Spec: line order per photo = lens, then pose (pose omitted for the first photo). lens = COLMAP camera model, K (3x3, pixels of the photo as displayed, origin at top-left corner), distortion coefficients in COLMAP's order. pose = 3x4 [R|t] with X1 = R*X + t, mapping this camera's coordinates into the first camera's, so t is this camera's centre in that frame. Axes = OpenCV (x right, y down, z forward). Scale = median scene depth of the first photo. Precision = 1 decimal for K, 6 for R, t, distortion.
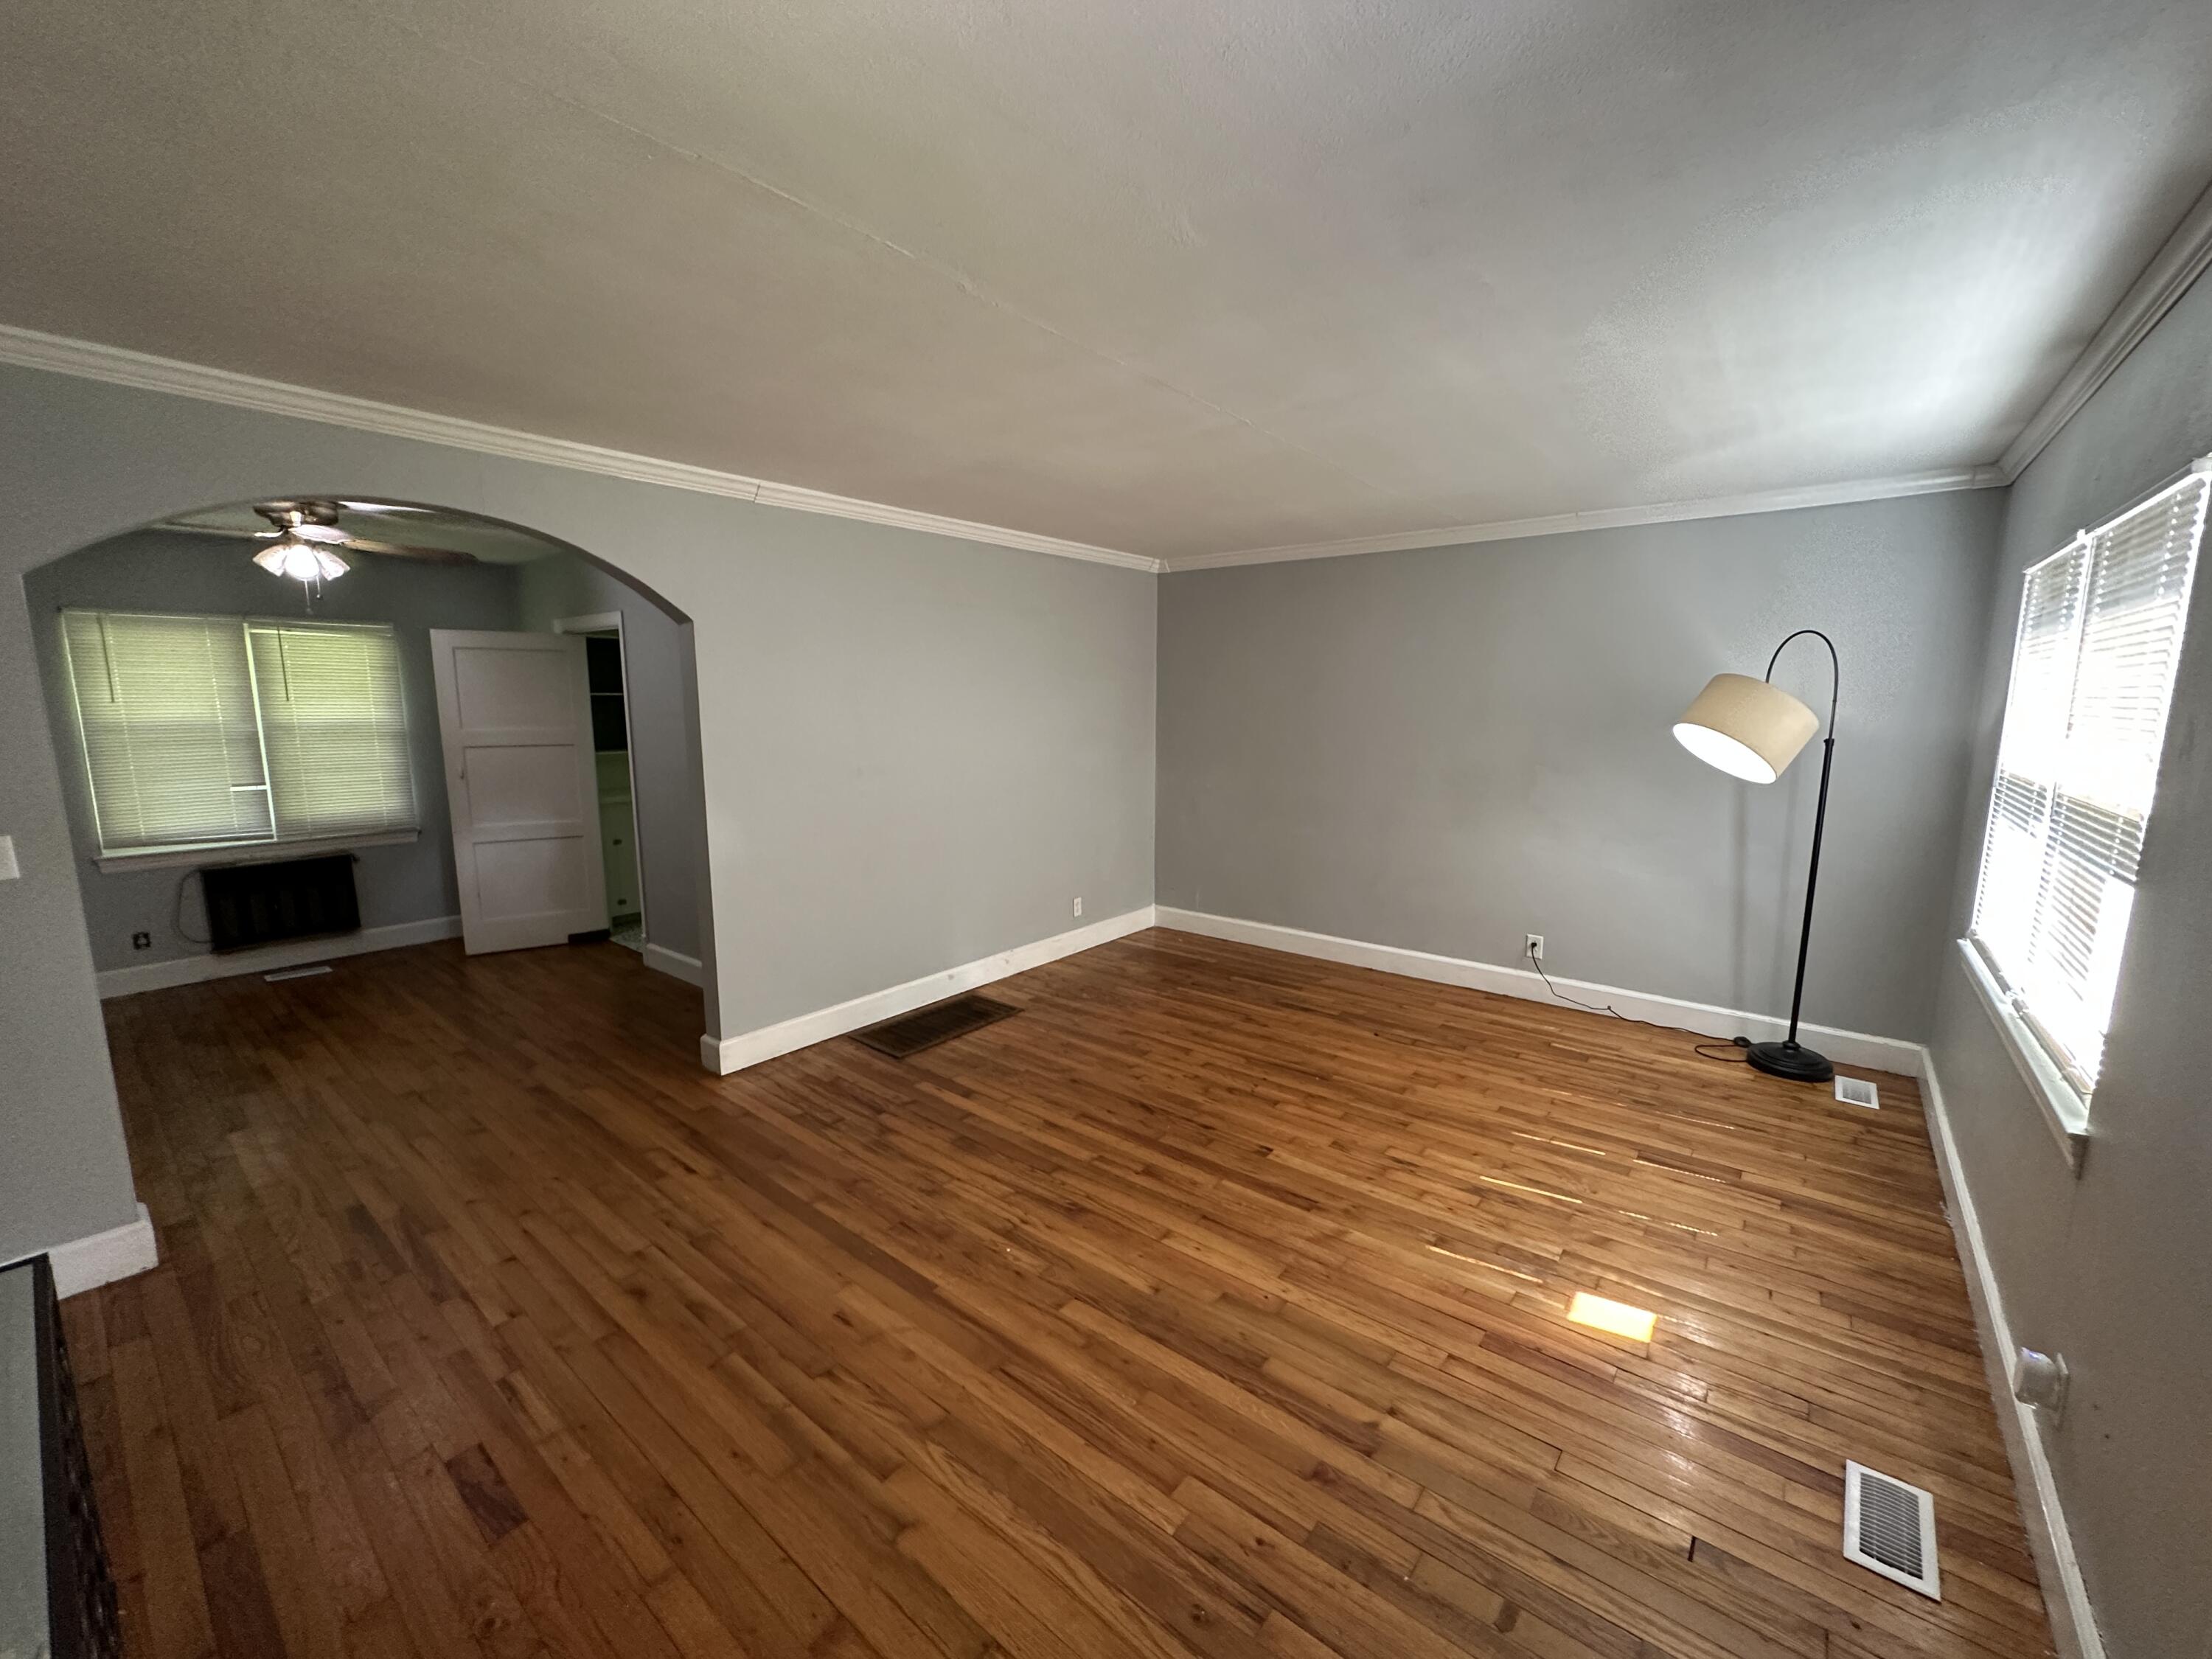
lens RADIAL K [[884.3, 0, 1103.4], [0, 884.3, 826.1], [0, 0, 1]] dist [0.000279, 0.000481]
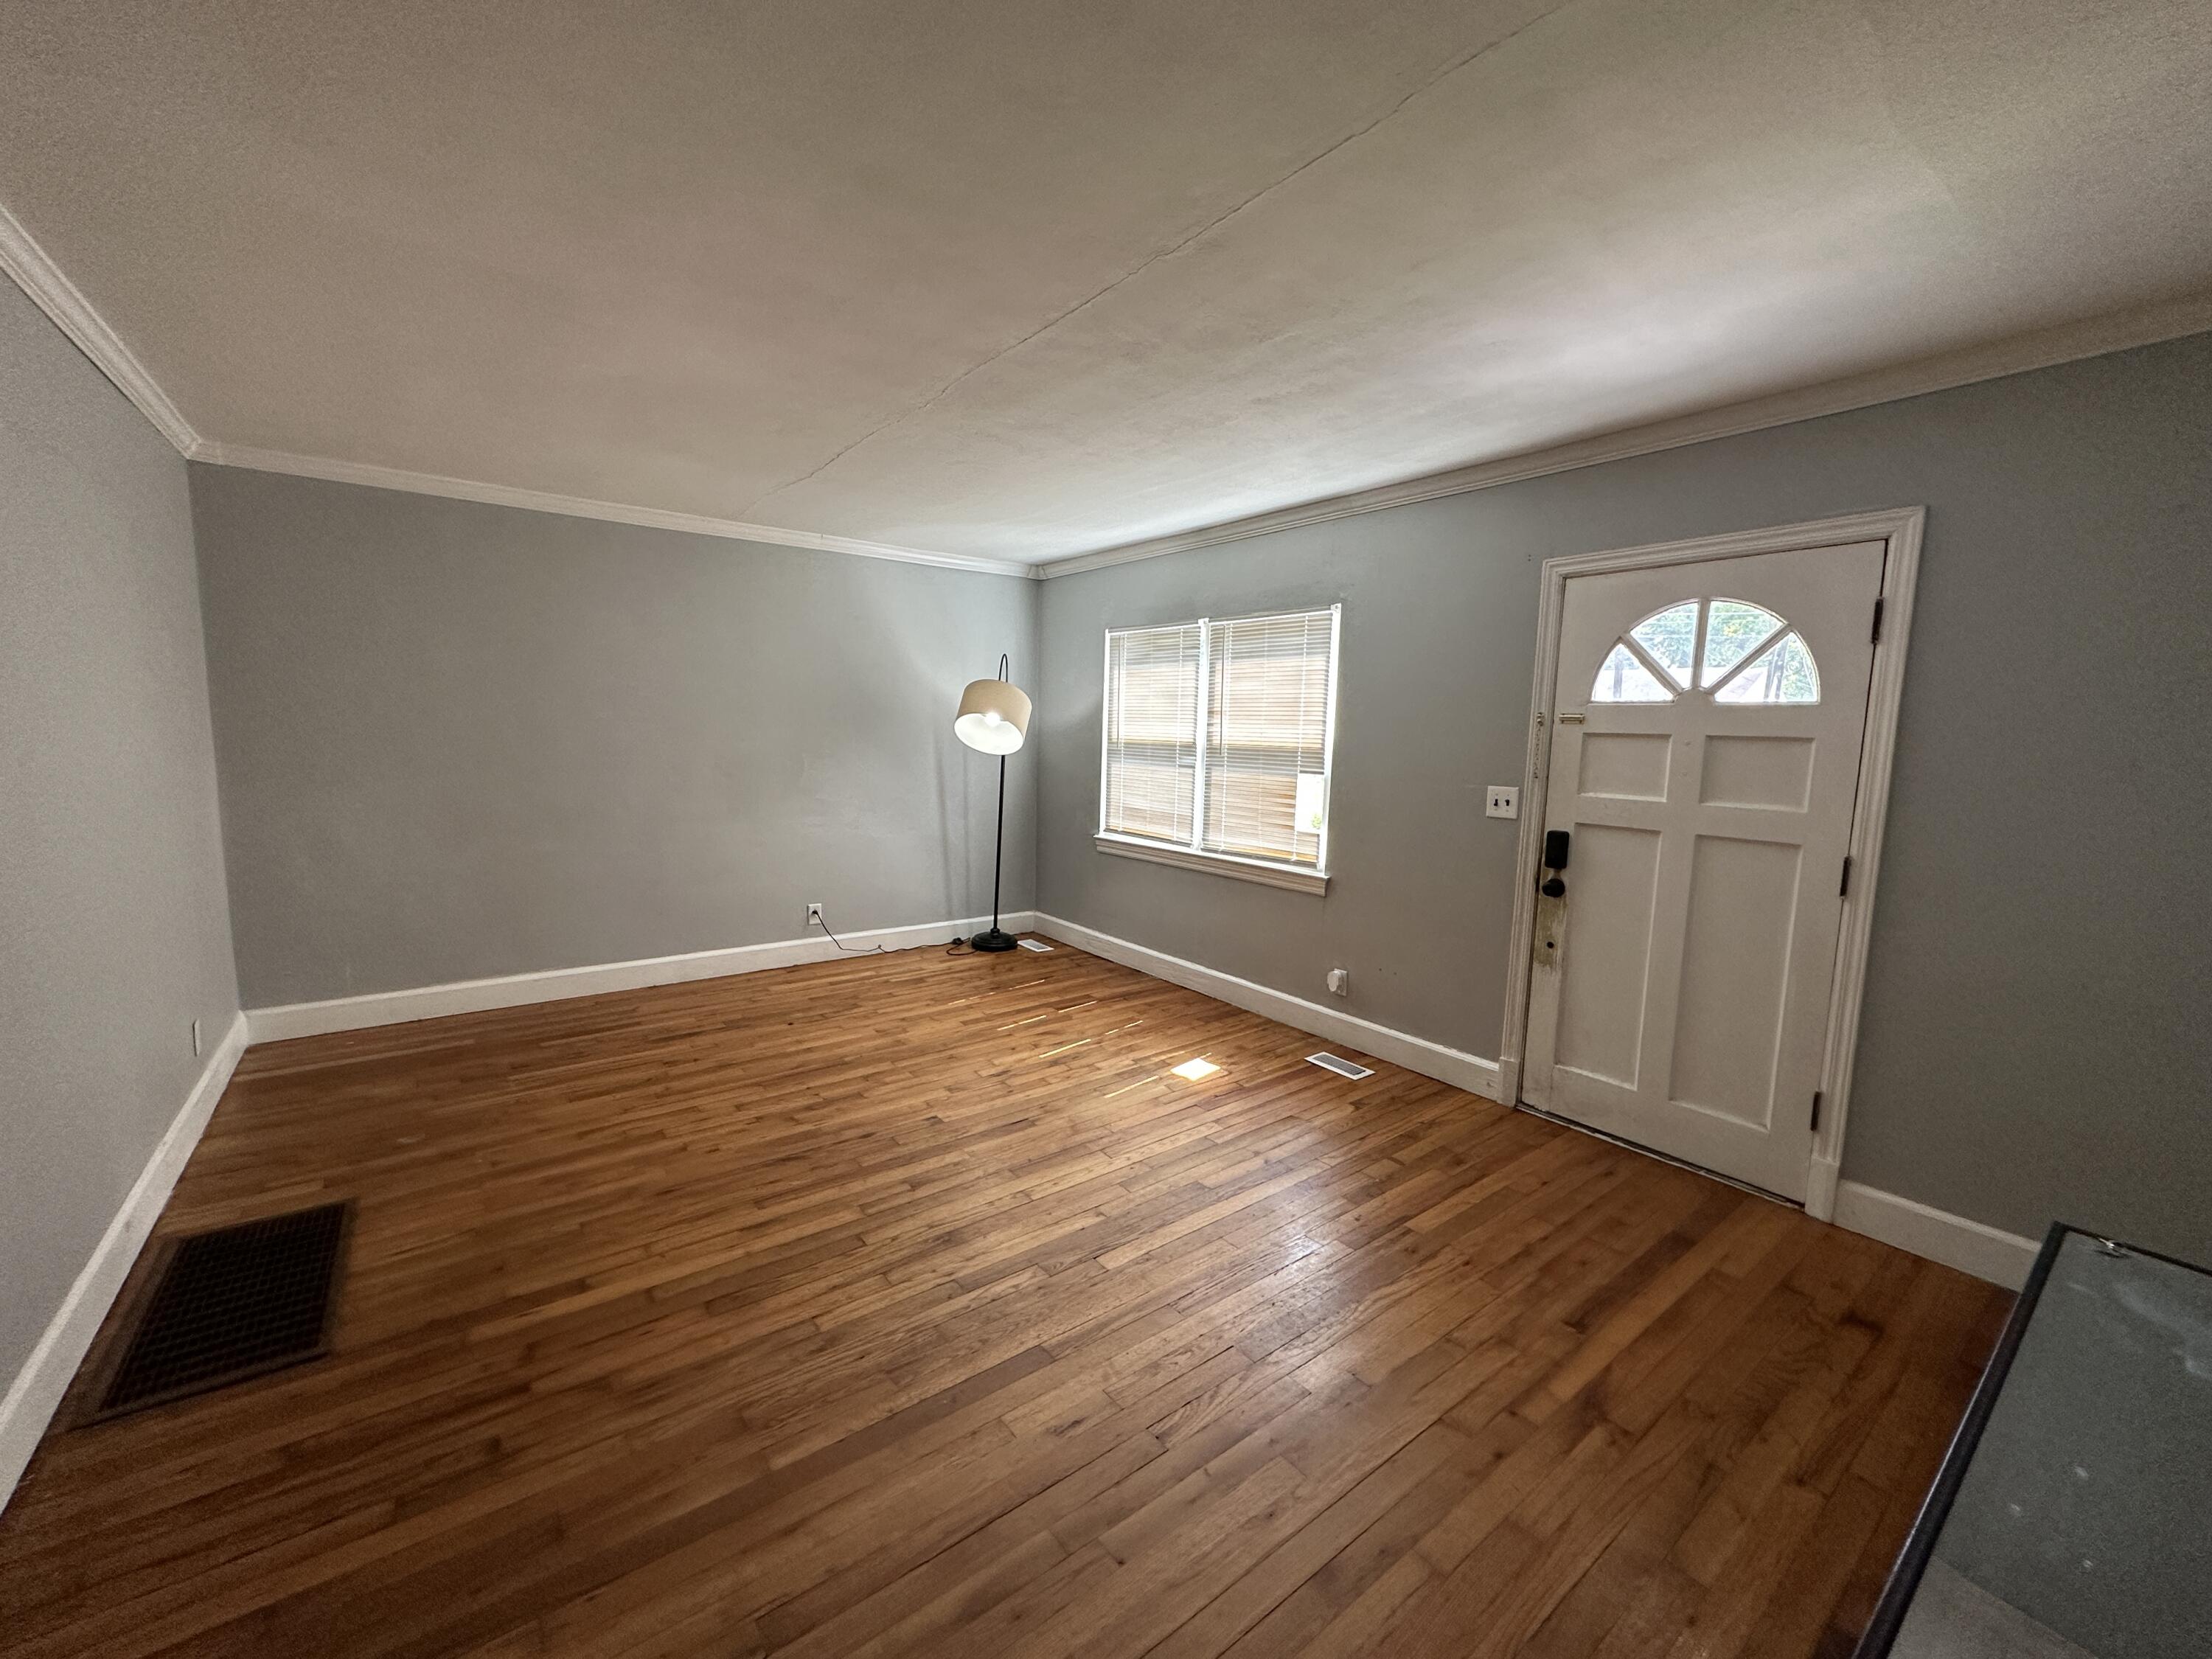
lens RADIAL K [[884.3, 0, 1099.6], [0, 884.3, 832.1], [0, 0, 1]] dist [0.000279, 0.000481]
pose [[0.240395, -0.112756, 0.964104, -0.612829], [0.117911, 0.989267, 0.086299, -0.026516], [-0.963487, 0.092932, 0.251110, 0.440844]]
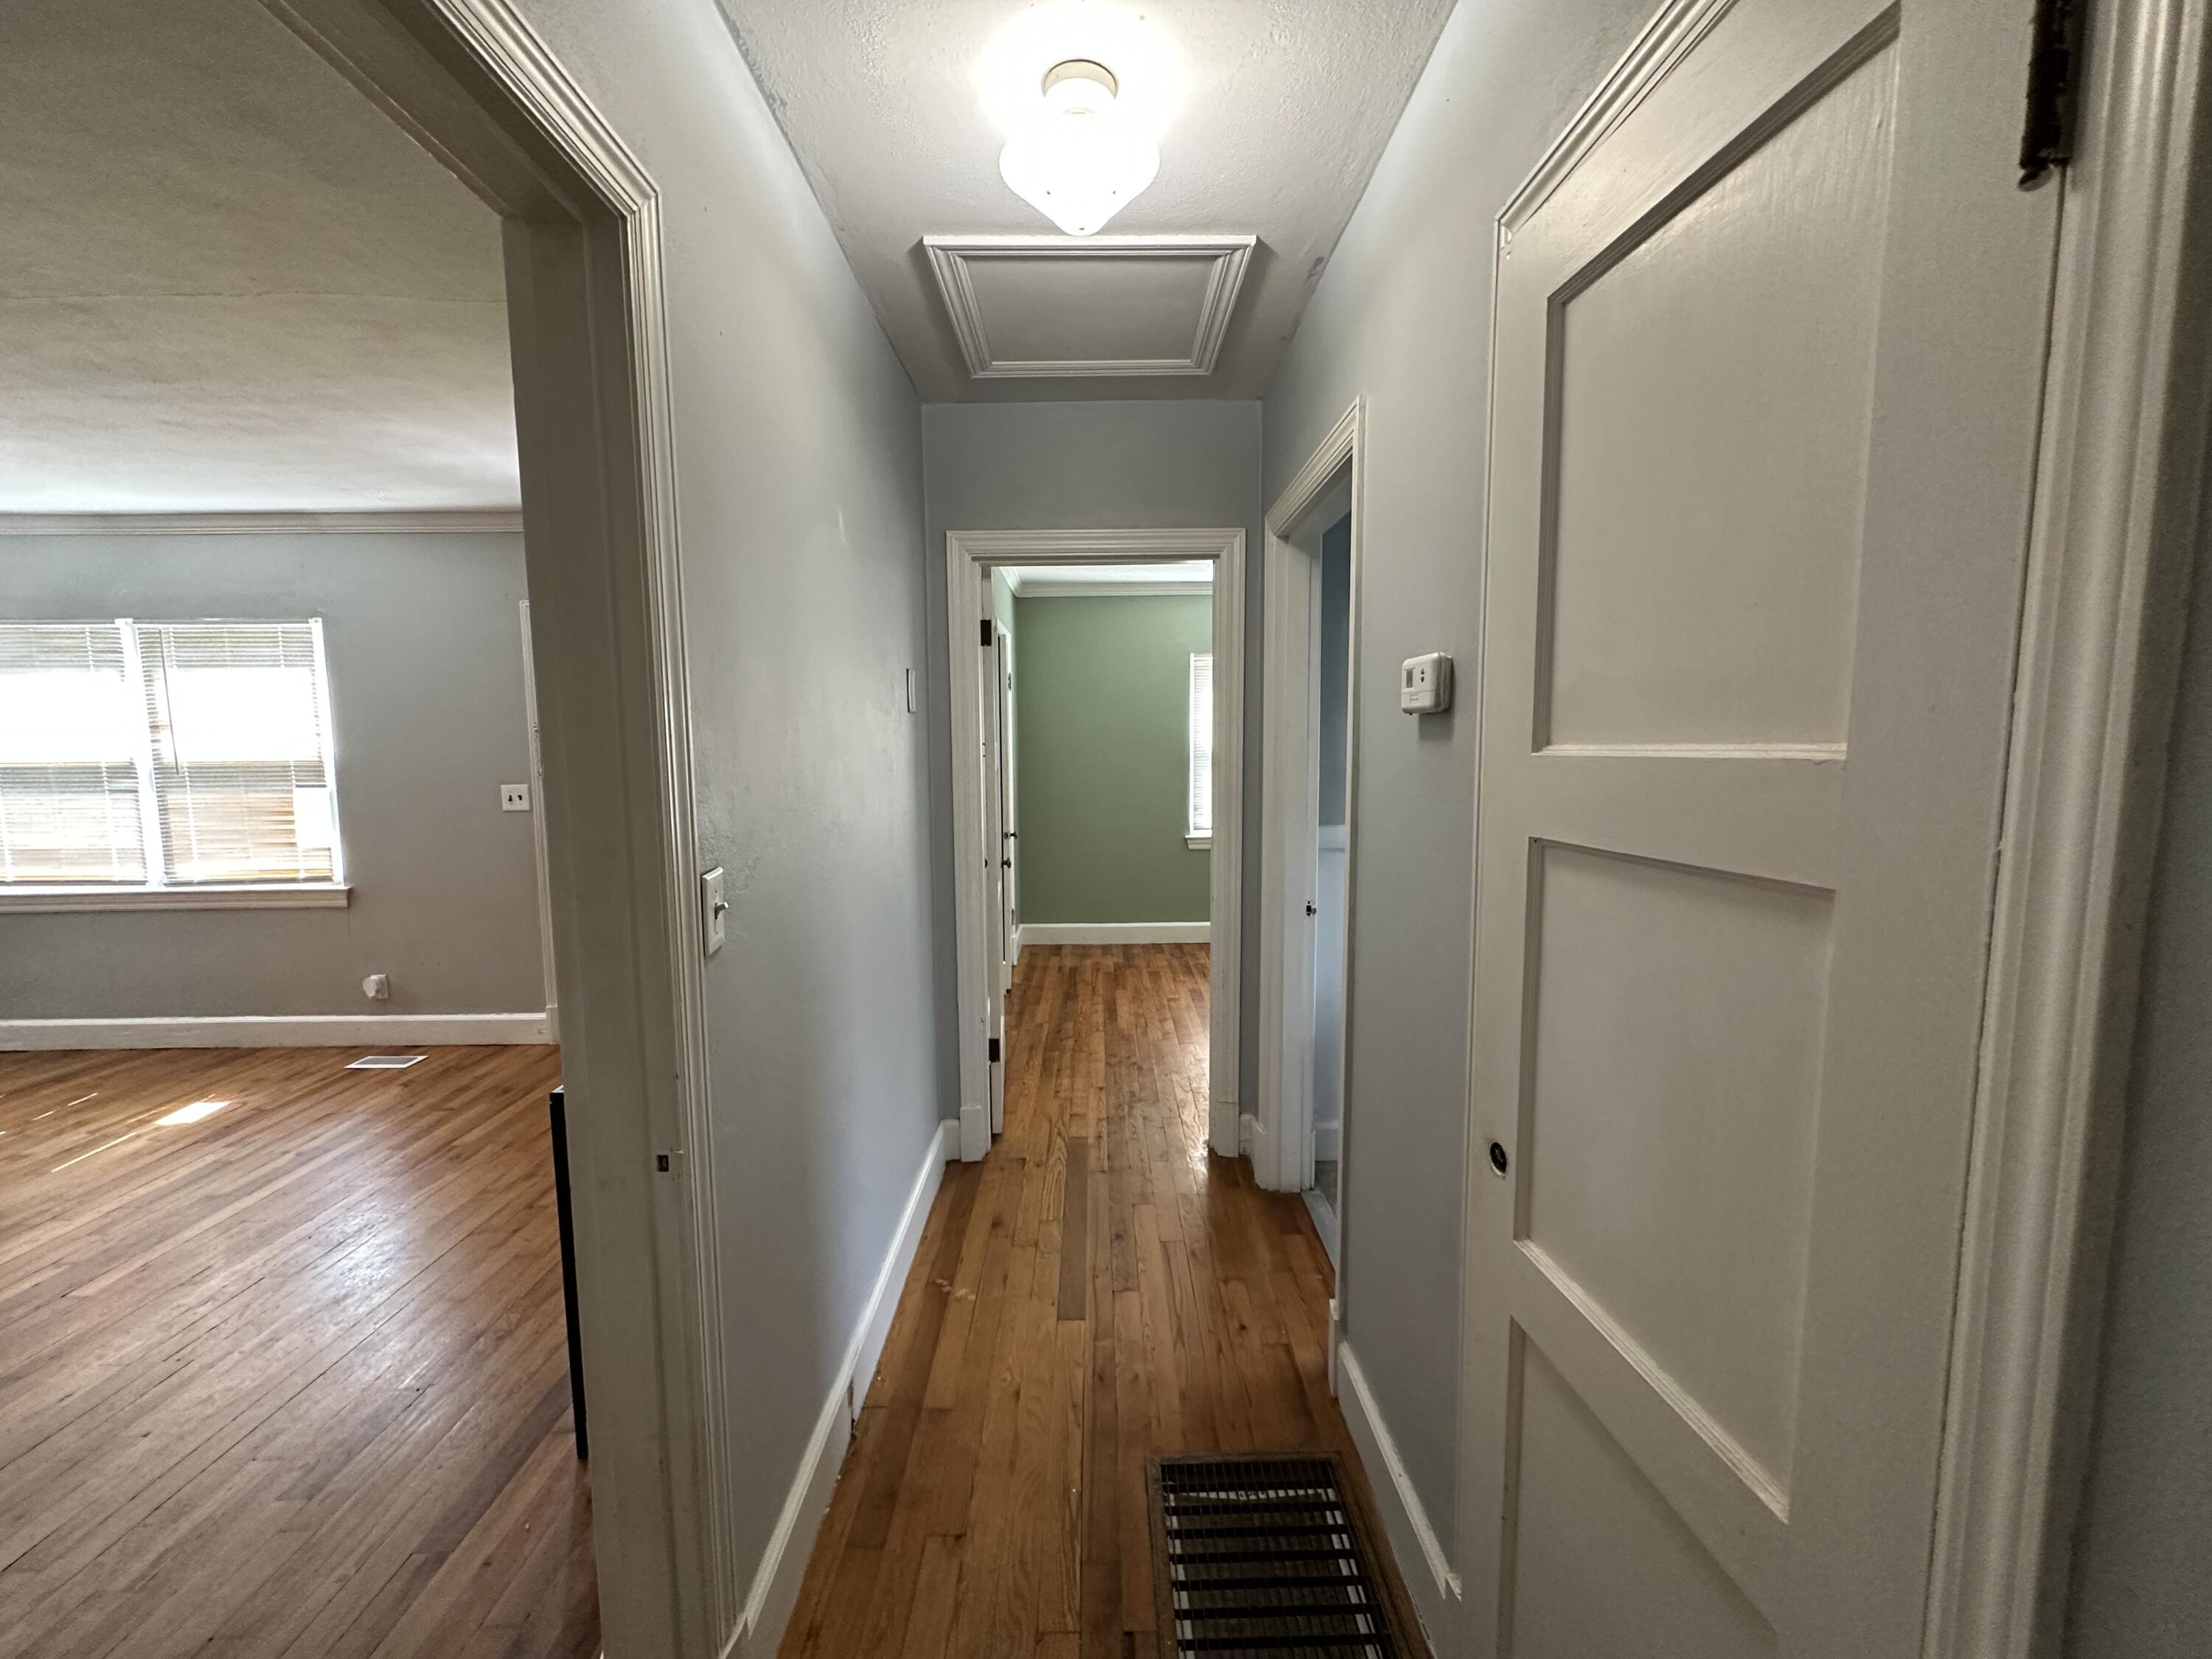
lens RADIAL K [[884.3, 0, 1103.7], [0, 884.3, 832.9], [0, 0, 1]] dist [0.000279, 0.000481]
pose [[-0.637439, -0.070590, 0.767260, -0.941373], [0.119562, 0.974670, 0.189004, -0.006898], [-0.761168, 0.212214, -0.612853, 0.393151]]
